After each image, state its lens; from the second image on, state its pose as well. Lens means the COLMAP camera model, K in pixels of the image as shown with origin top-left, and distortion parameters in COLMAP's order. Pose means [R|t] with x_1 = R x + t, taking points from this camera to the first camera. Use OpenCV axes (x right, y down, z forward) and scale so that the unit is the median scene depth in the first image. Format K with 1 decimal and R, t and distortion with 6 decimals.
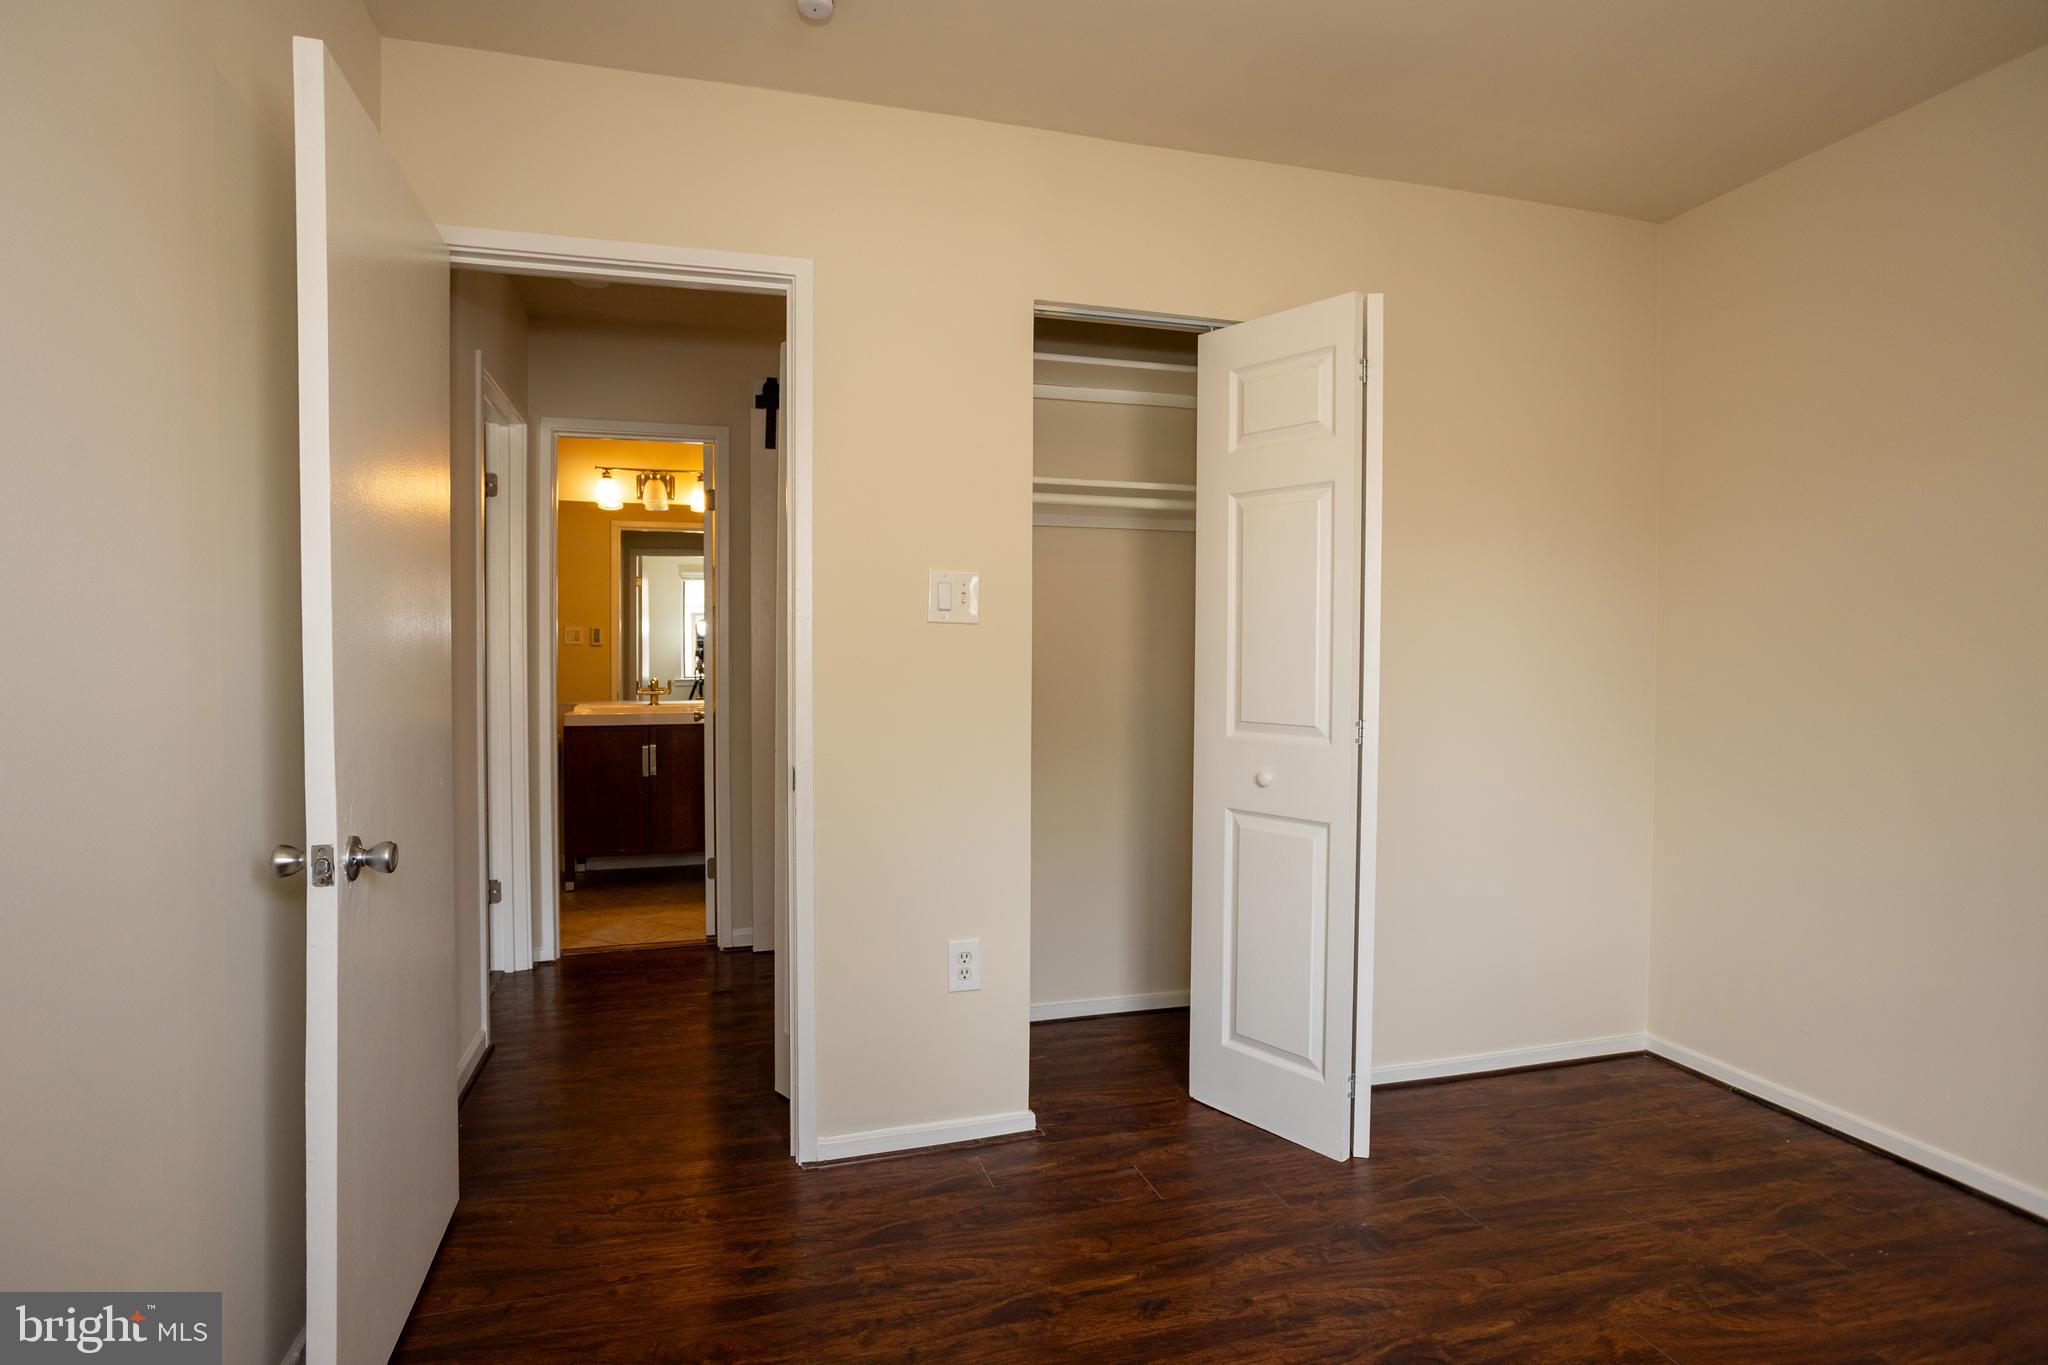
lens RADIAL K [[985.9, 0, 1013.9], [0, 985.9, 673.6], [0, 0, 1]] dist [-0.055933, 0.034128]
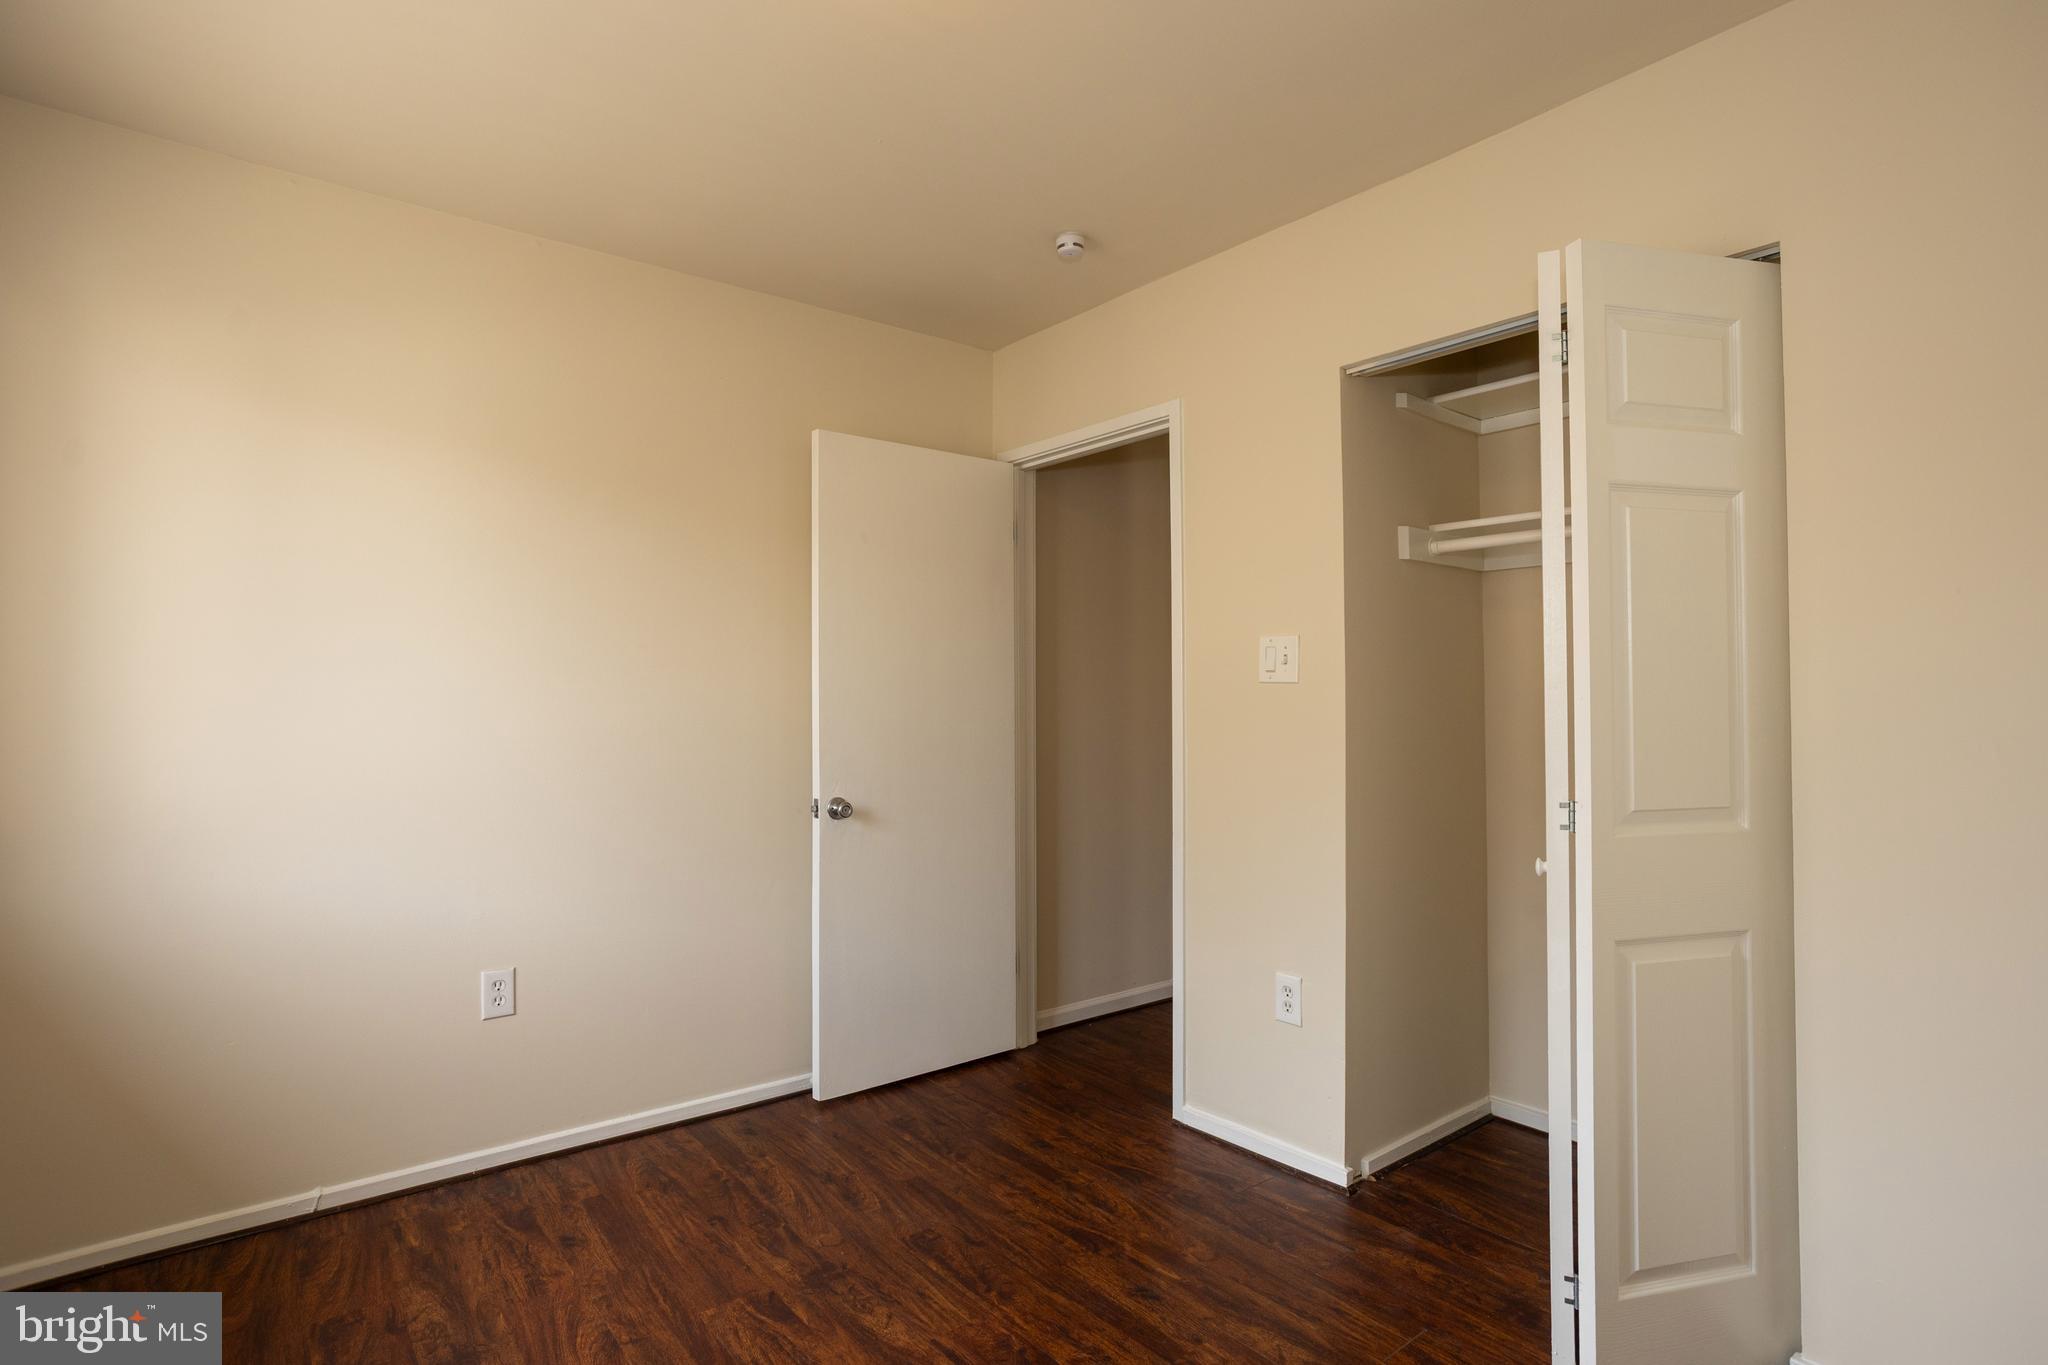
lens RADIAL K [[985.9, 0, 1013.9], [0, 985.9, 673.6], [0, 0, 1]] dist [-0.055933, 0.034128]
pose [[0.414568, -0.024162, -0.909697, 0.854270], [-0.018097, 0.999231, -0.034787, -0.018738], [0.909838, 0.030885, 0.413812, 0.283307]]
